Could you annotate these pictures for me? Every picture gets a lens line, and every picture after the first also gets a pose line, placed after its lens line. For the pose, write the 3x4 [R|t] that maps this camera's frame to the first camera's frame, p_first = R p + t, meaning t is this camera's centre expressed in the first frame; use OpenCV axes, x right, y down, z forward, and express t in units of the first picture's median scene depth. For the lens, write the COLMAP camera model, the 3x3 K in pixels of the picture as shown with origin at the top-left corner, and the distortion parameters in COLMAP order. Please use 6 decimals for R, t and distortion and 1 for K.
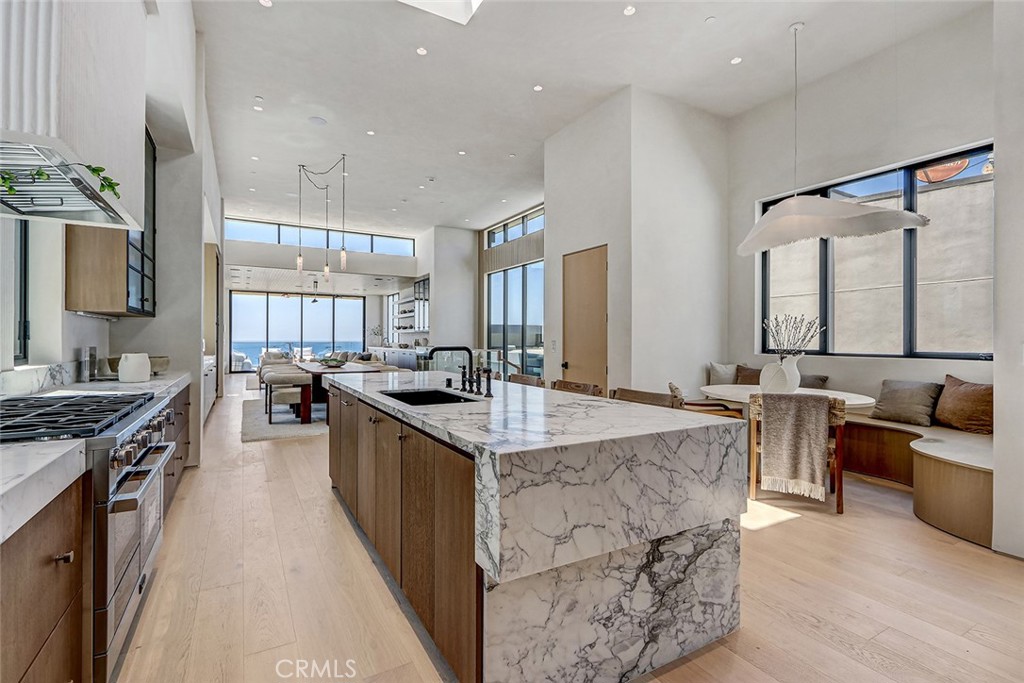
lens RADIAL K [[464.7, 0, 513.9], [0, 464.7, 337.4], [0, 0, 1]] dist [0.000095, 0.000144]
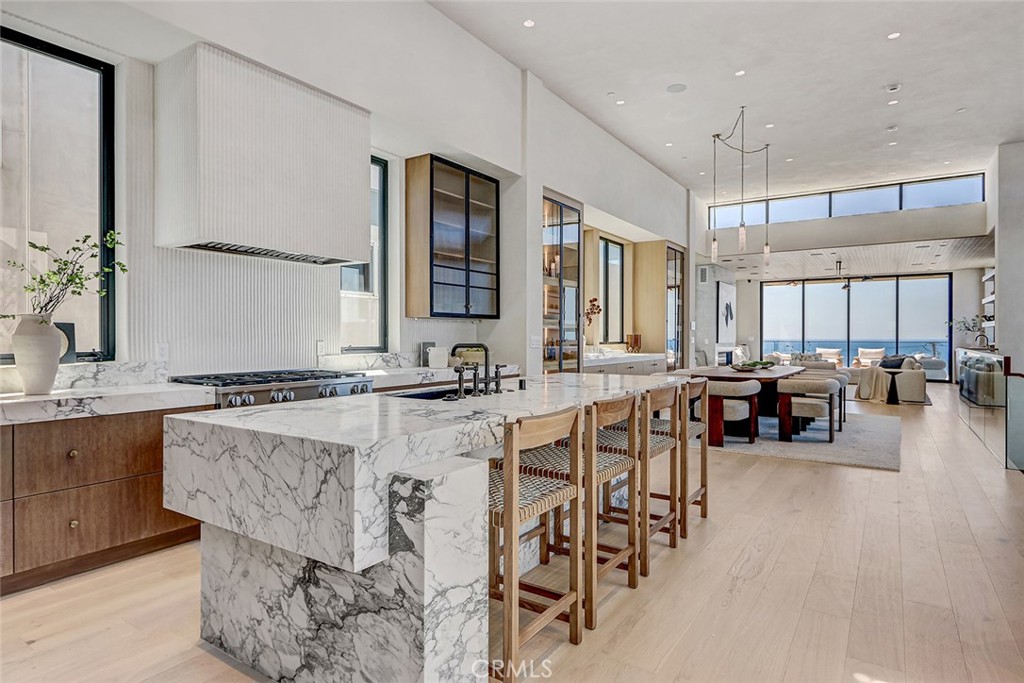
lens RADIAL K [[575.8, 0, 512.0], [0, 575.8, 341.5], [0, 0, 1]] dist [0.003546, 0.000314]
pose [[0.442467, 0.004848, -0.896772, 1.445457], [0.003516, 0.999968, 0.007141, 0.011811], [0.896778, -0.006312, 0.442436, 0.846524]]
